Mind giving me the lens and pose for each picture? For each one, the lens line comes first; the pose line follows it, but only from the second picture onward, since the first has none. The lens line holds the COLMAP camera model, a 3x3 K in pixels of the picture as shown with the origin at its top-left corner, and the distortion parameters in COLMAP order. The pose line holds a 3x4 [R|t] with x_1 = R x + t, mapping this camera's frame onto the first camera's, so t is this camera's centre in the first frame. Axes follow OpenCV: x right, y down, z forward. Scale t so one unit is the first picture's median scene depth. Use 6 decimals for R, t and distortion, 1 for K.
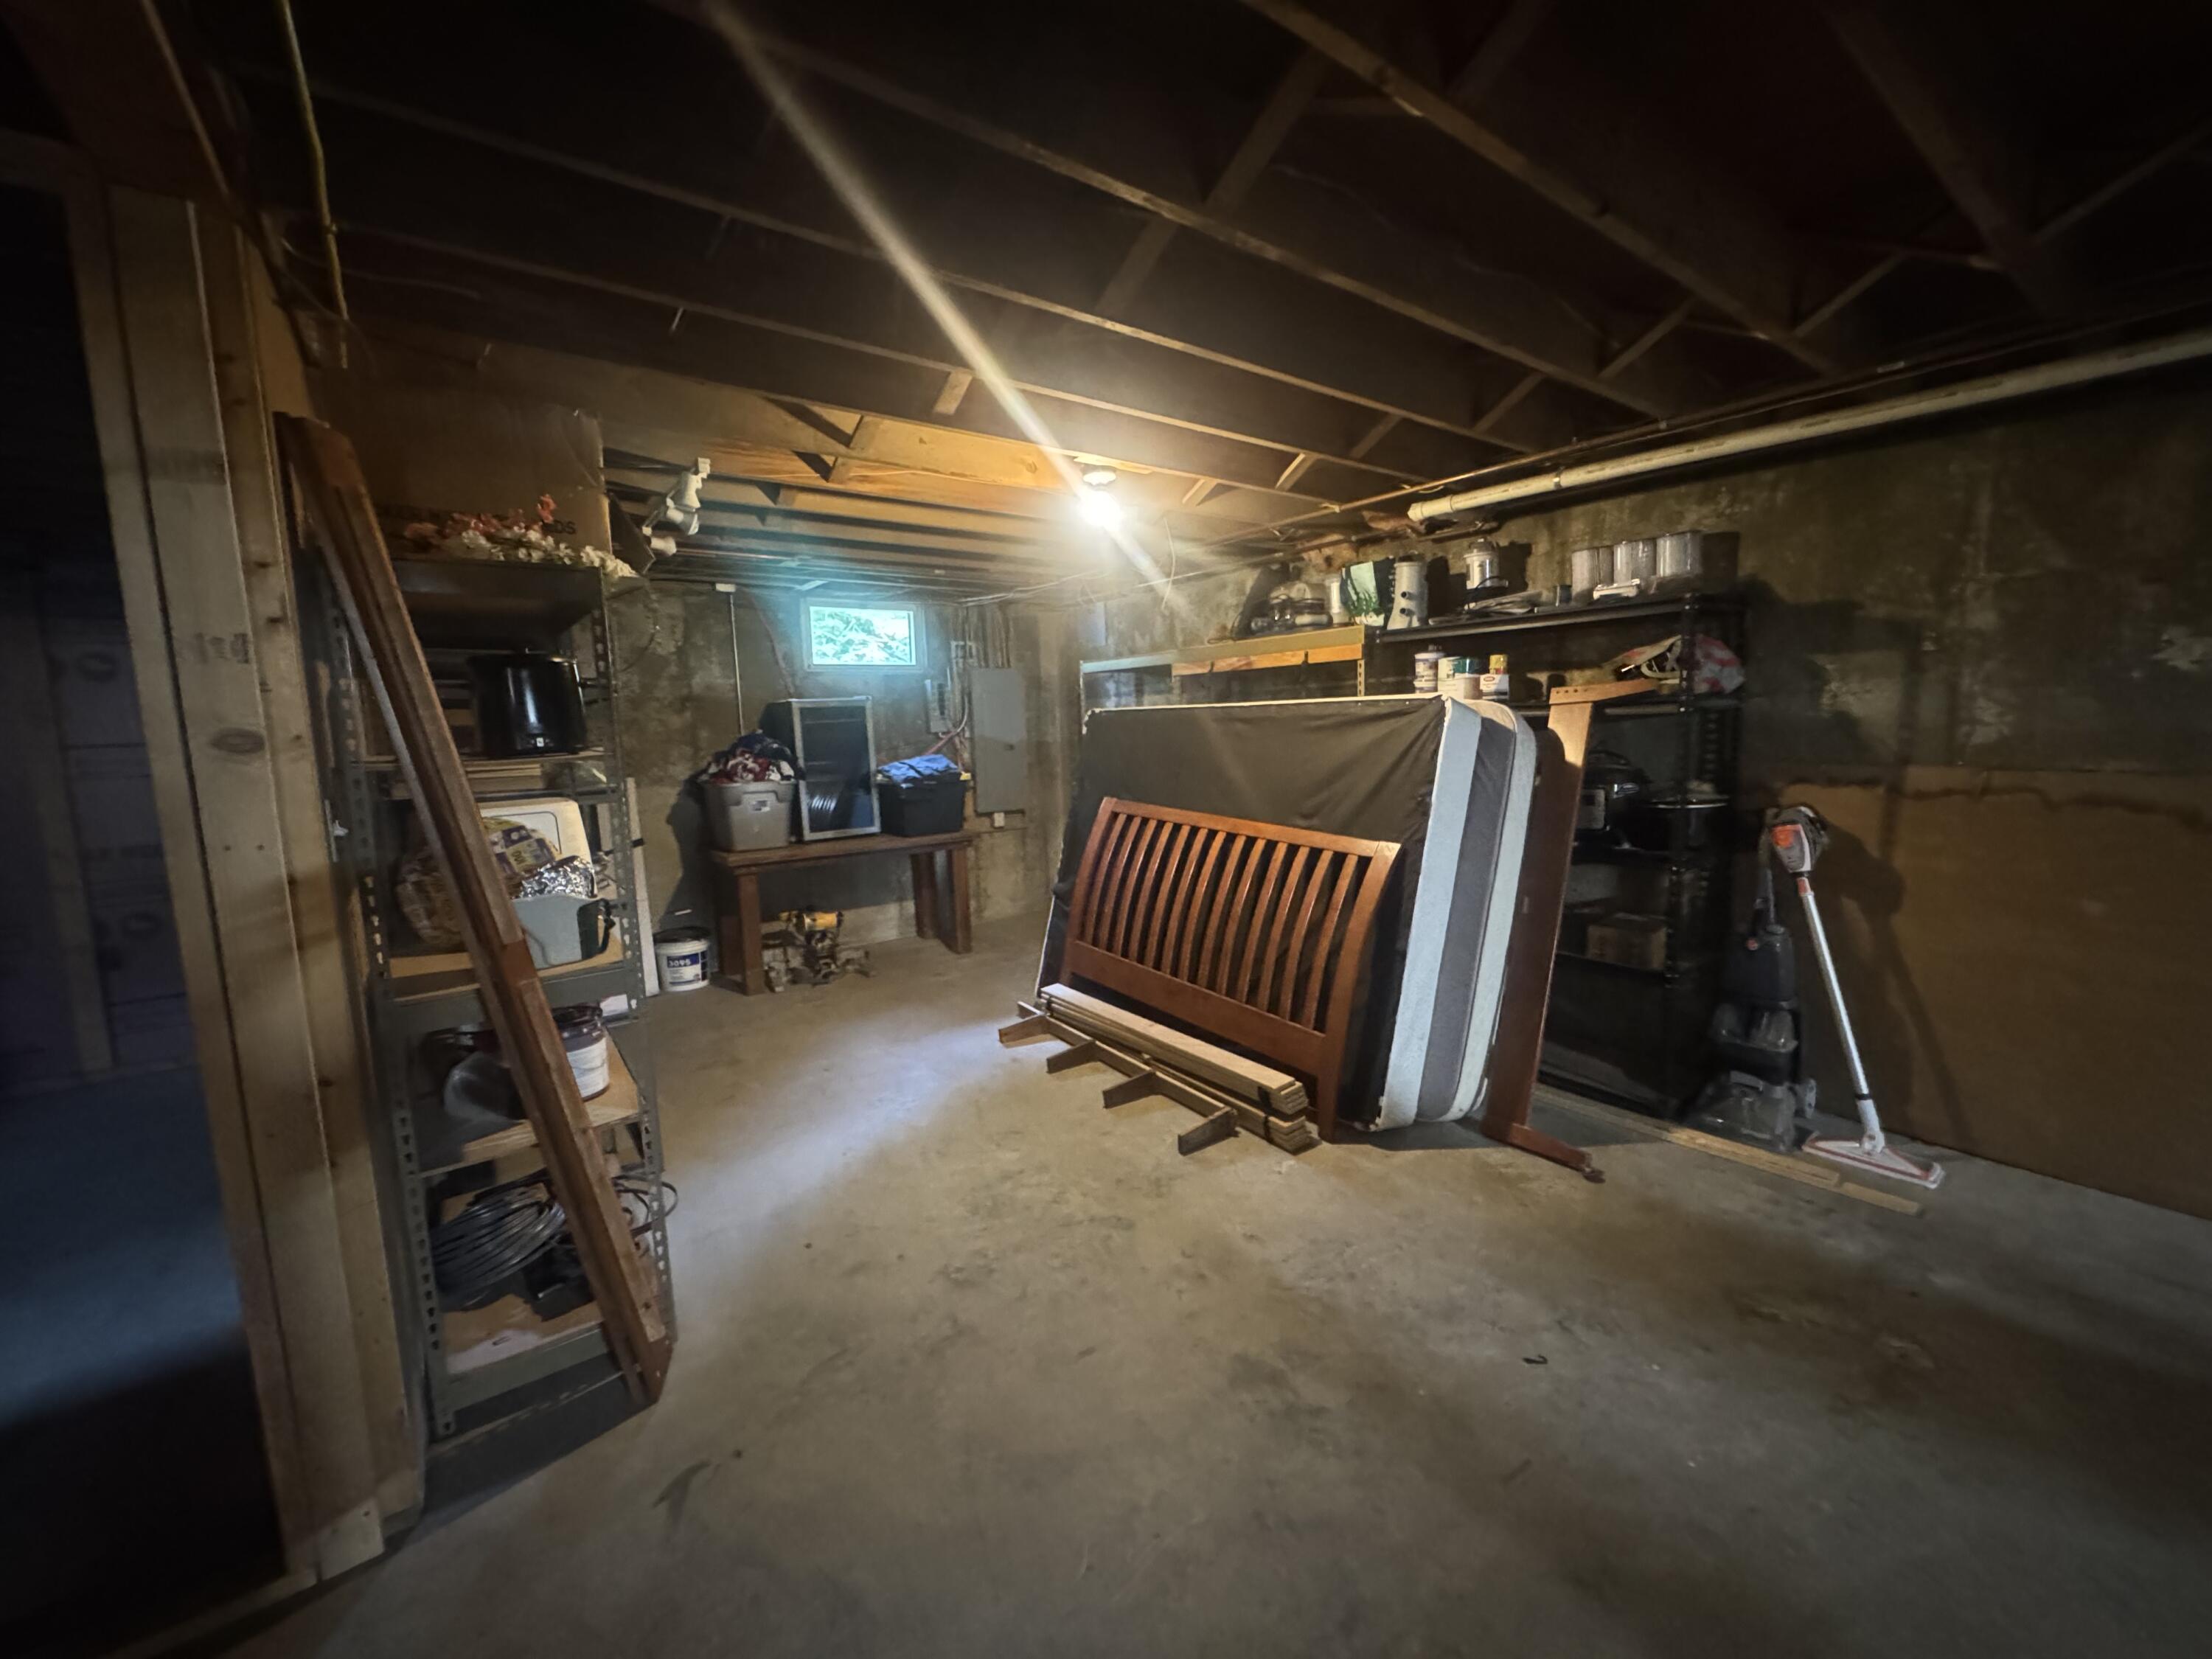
lens RADIAL K [[884.7, 0, 1107.6], [0, 884.7, 828.6], [0, 0, 1]] dist [-0.003895, 0.000687]
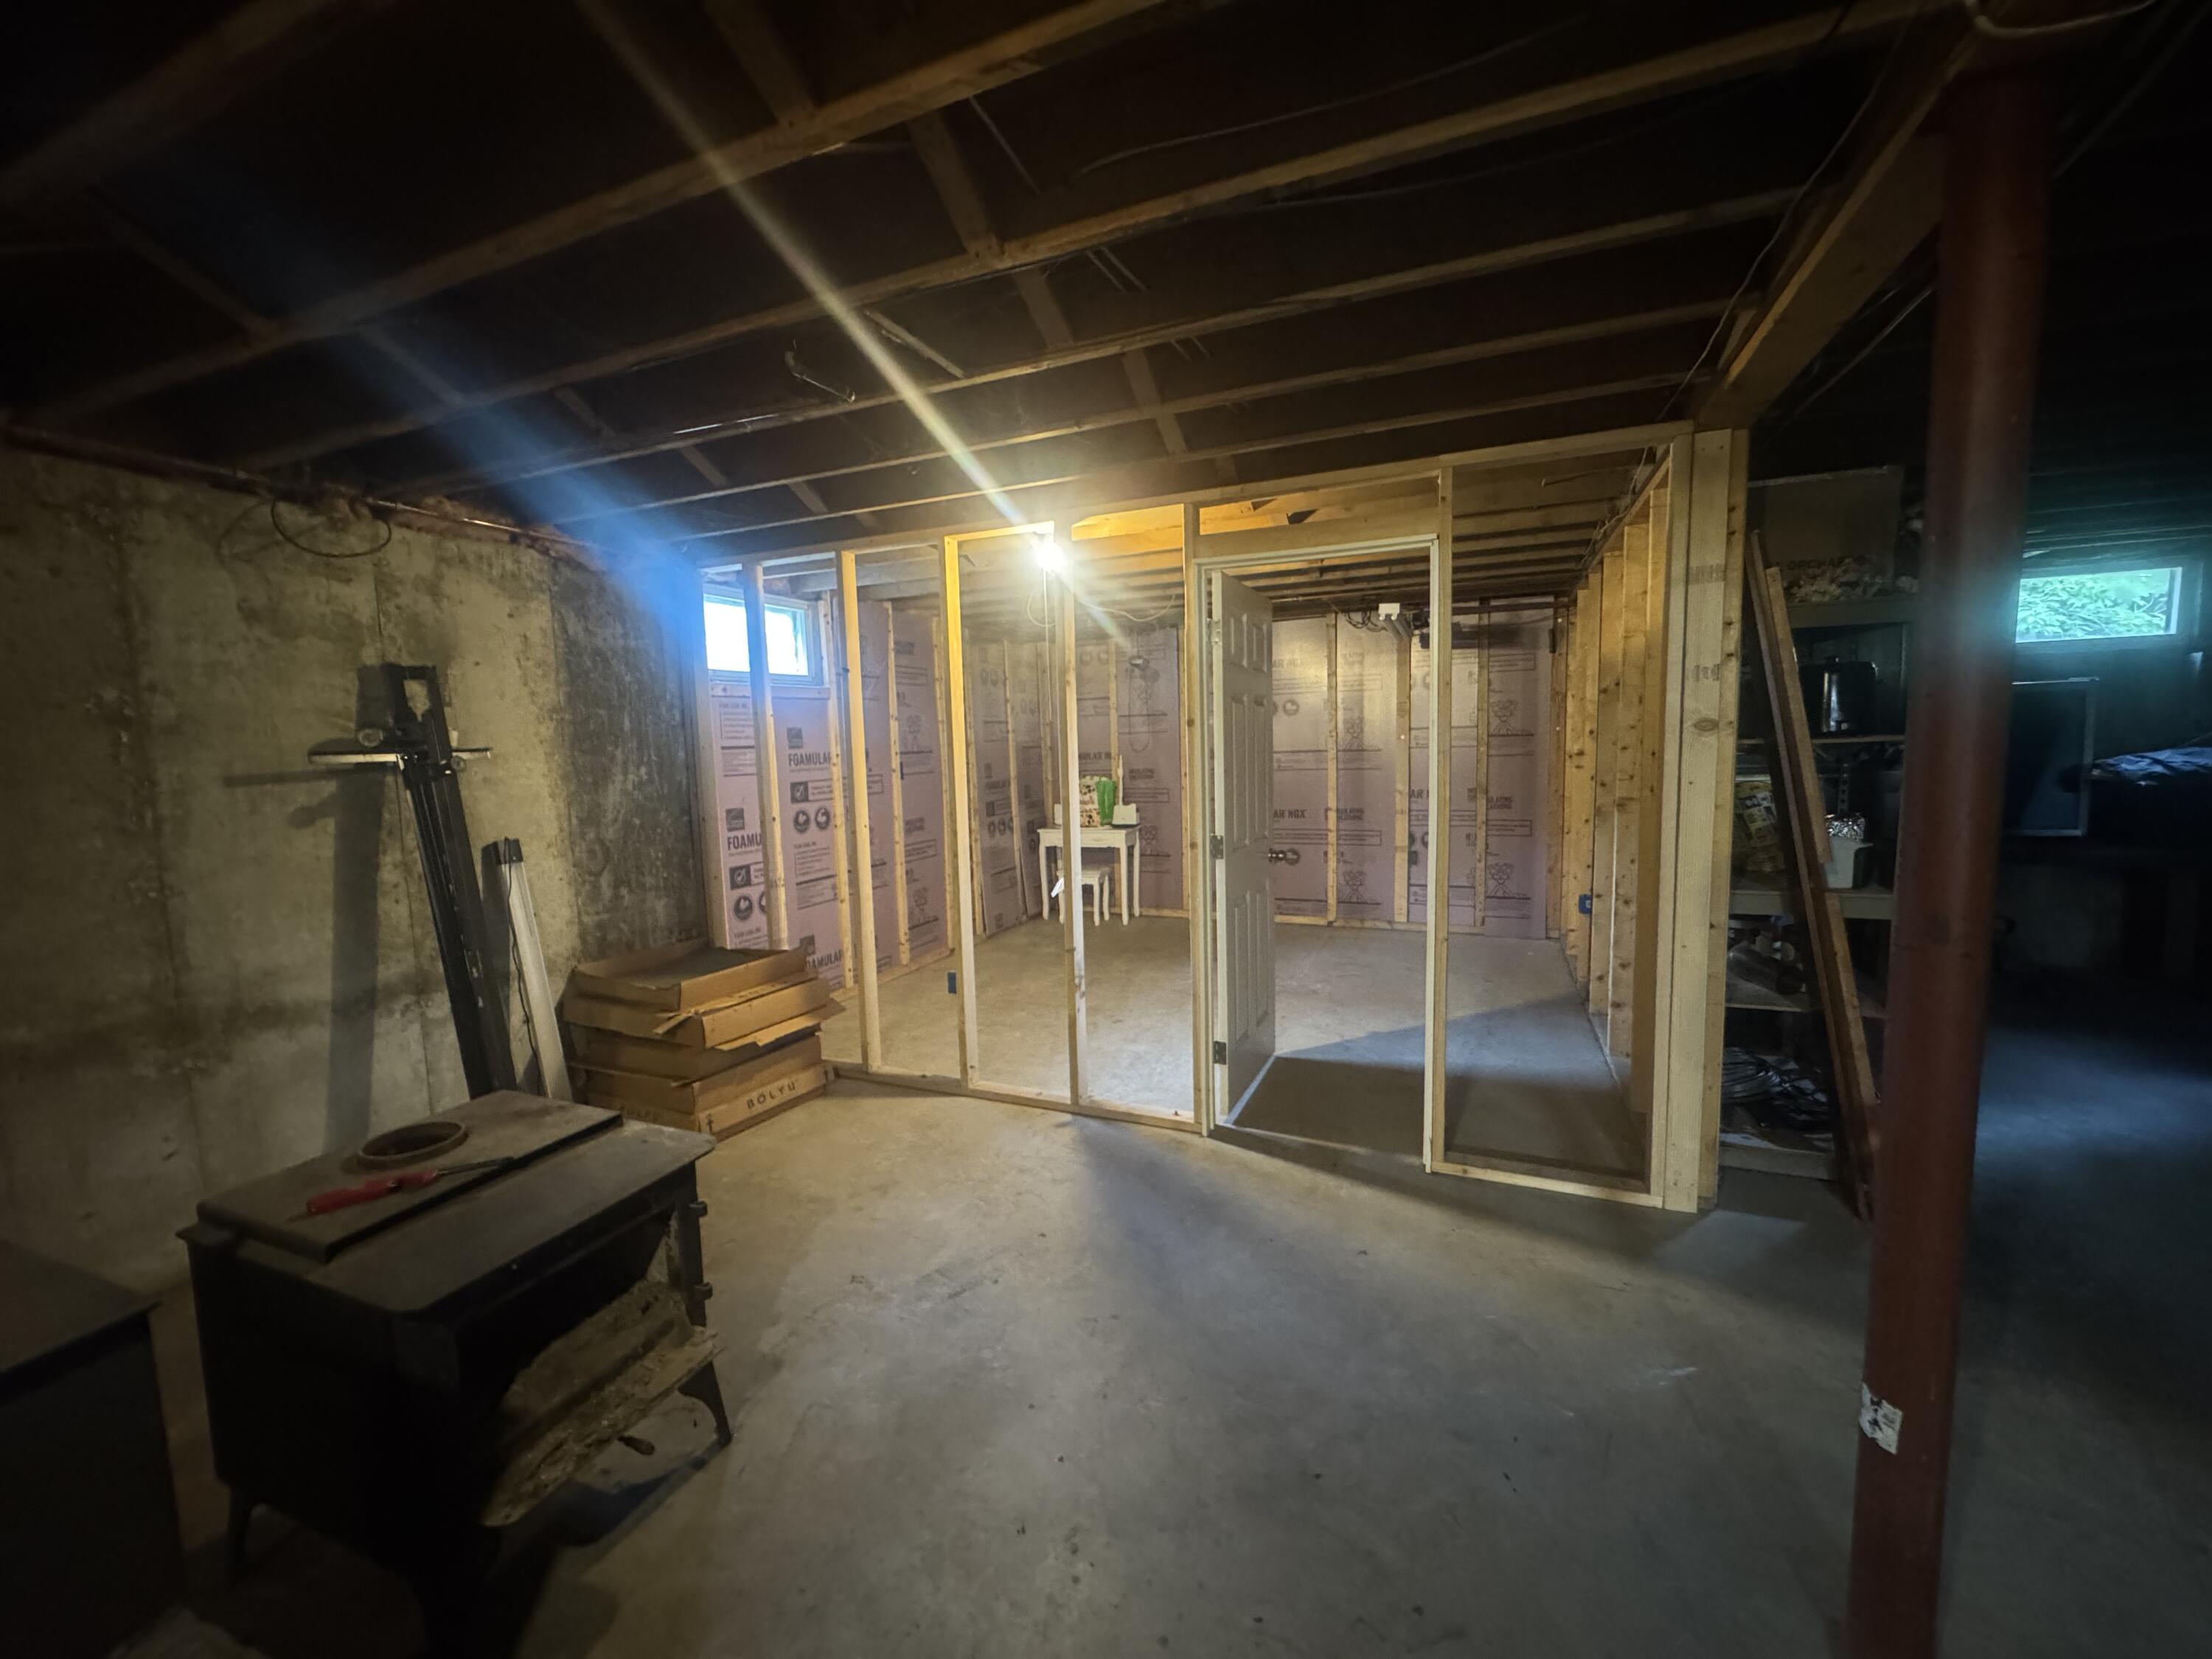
lens RADIAL K [[884.7, 0, 1103.6], [0, 884.7, 827.5], [0, 0, 1]] dist [-0.003895, 0.000687]
pose [[0.507516, 0.101235, -0.855675, -0.019923], [-0.091040, 0.993815, 0.063580, 0.048030], [0.856819, 0.045633, 0.513594, -0.432370]]
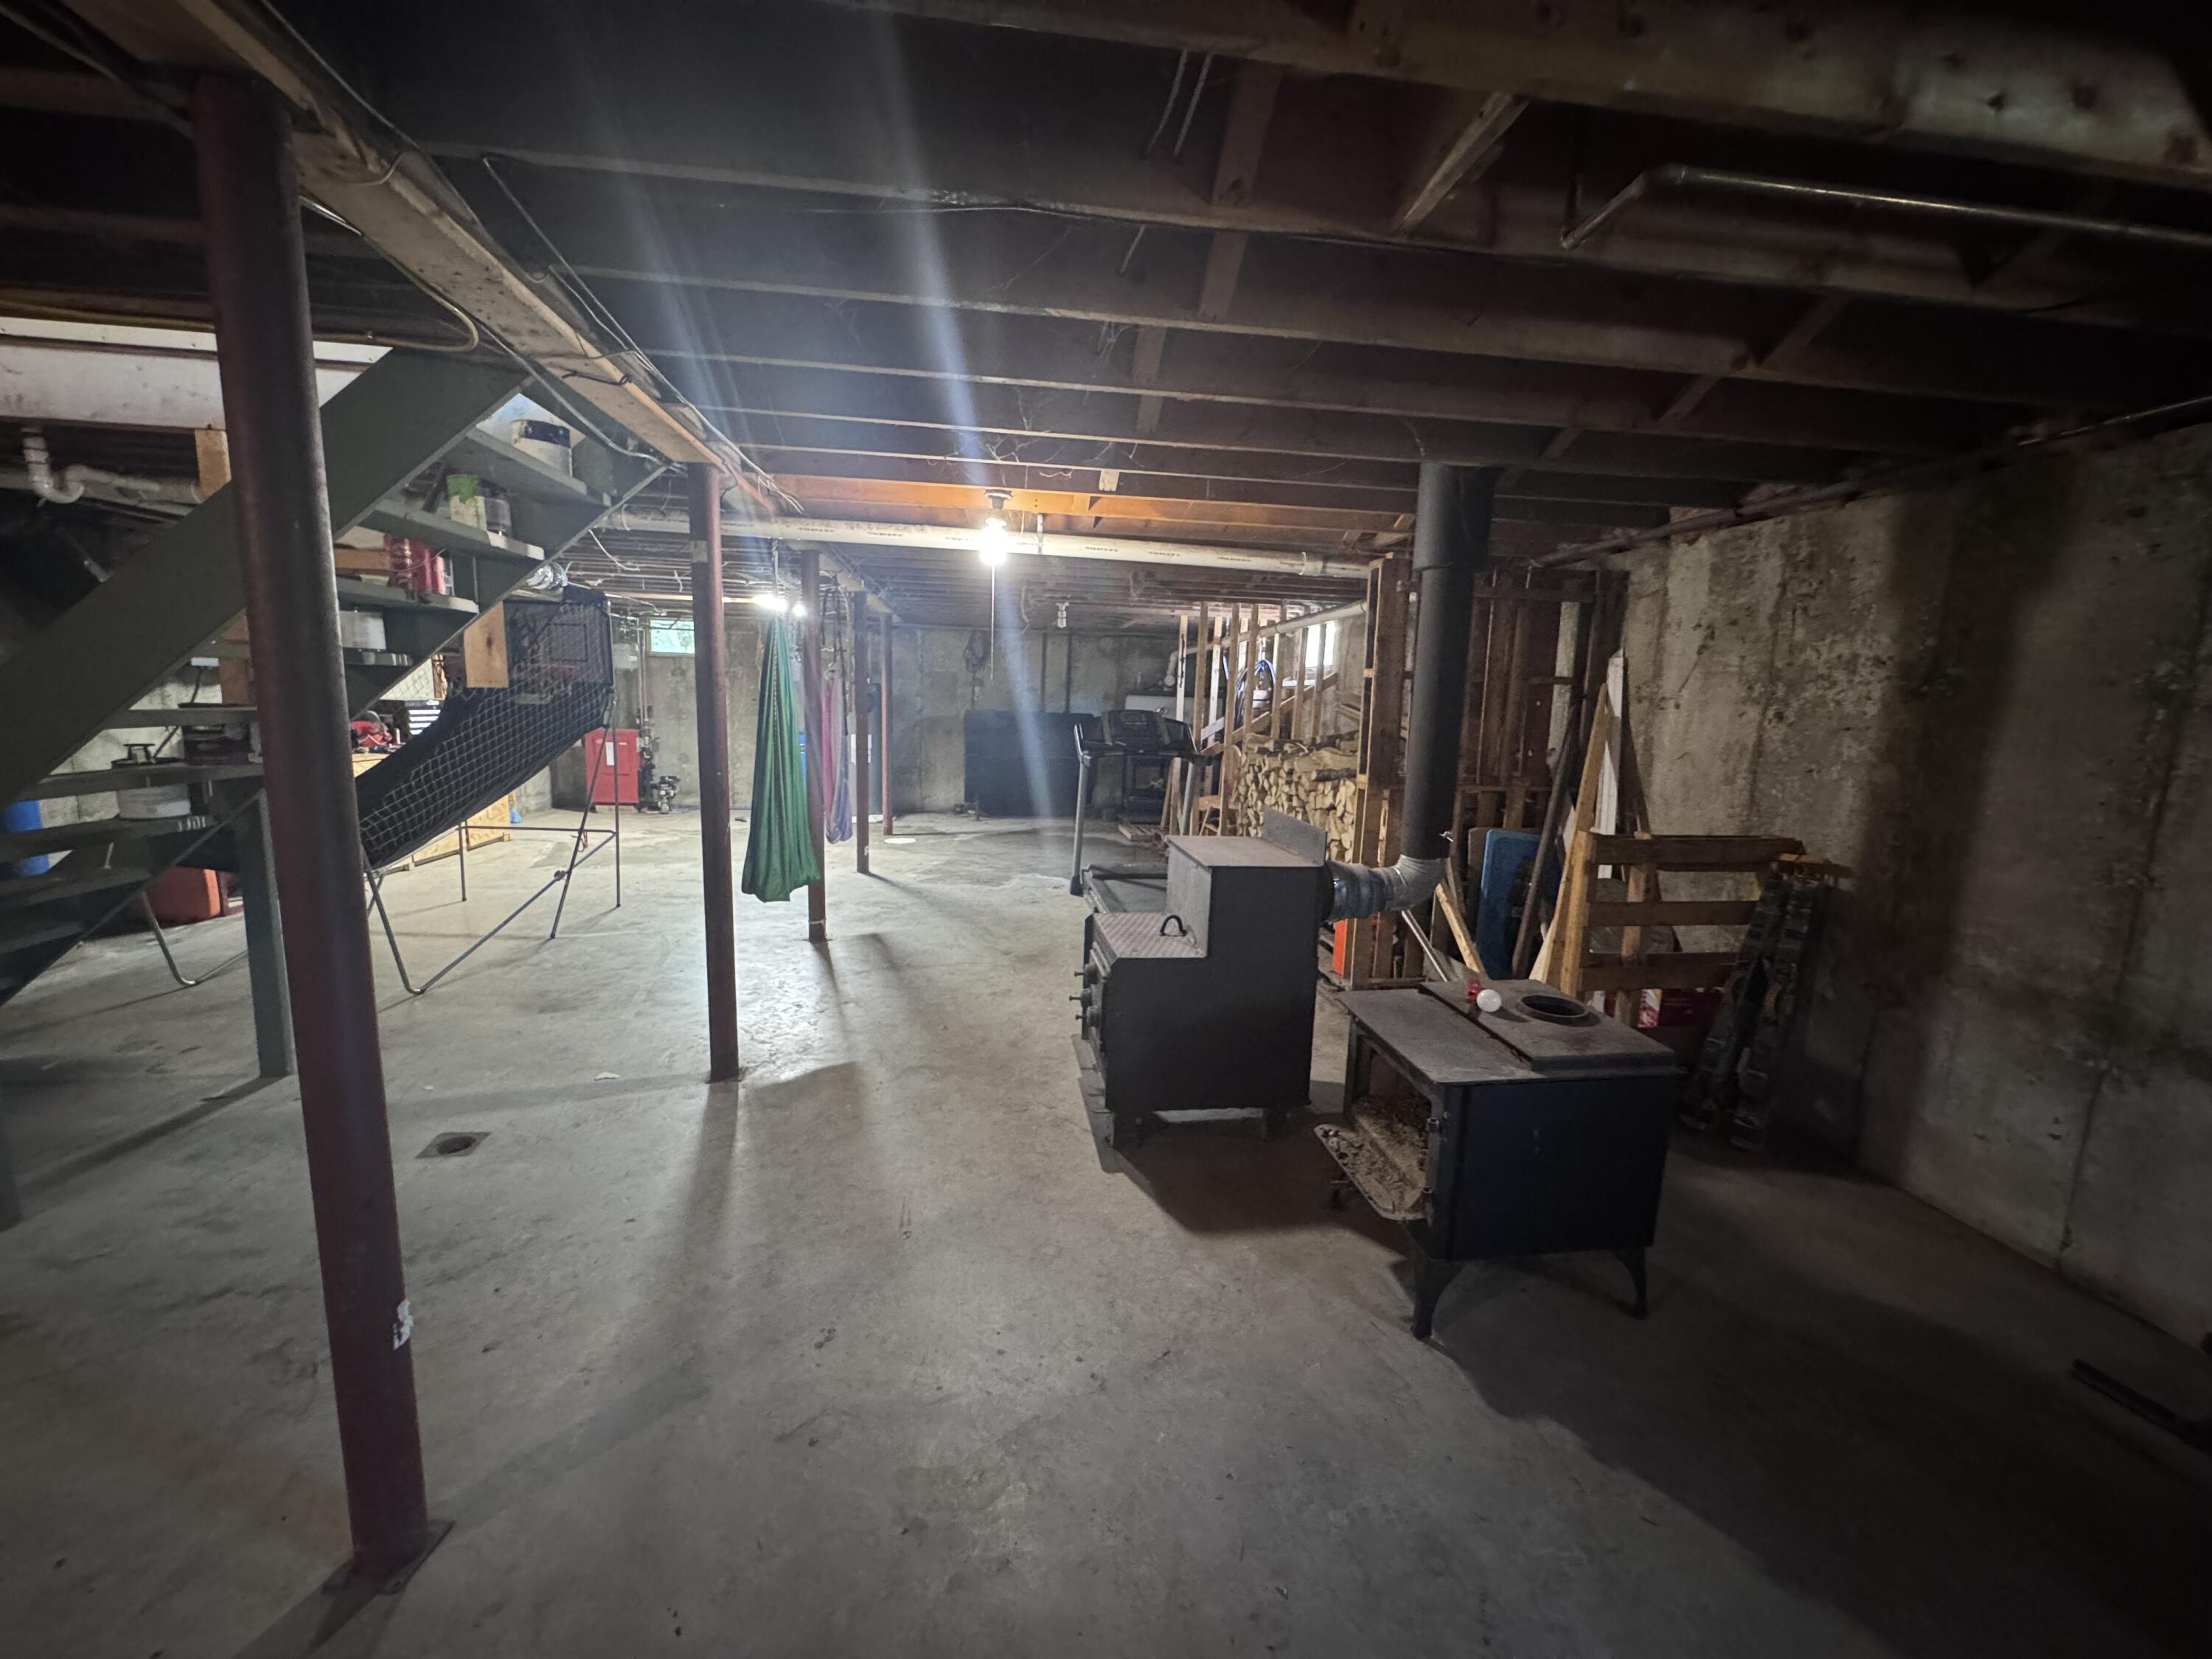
lens RADIAL K [[883.9, 0, 1109.7], [0, 883.9, 828.9], [0, 0, 1]] dist [0.004166, -0.000143]
pose [[-0.881203, -0.071701, 0.467269, -0.715098], [0.048449, 0.969528, 0.240140, -0.031315], [-0.470249, 0.234251, -0.850878, 0.289283]]
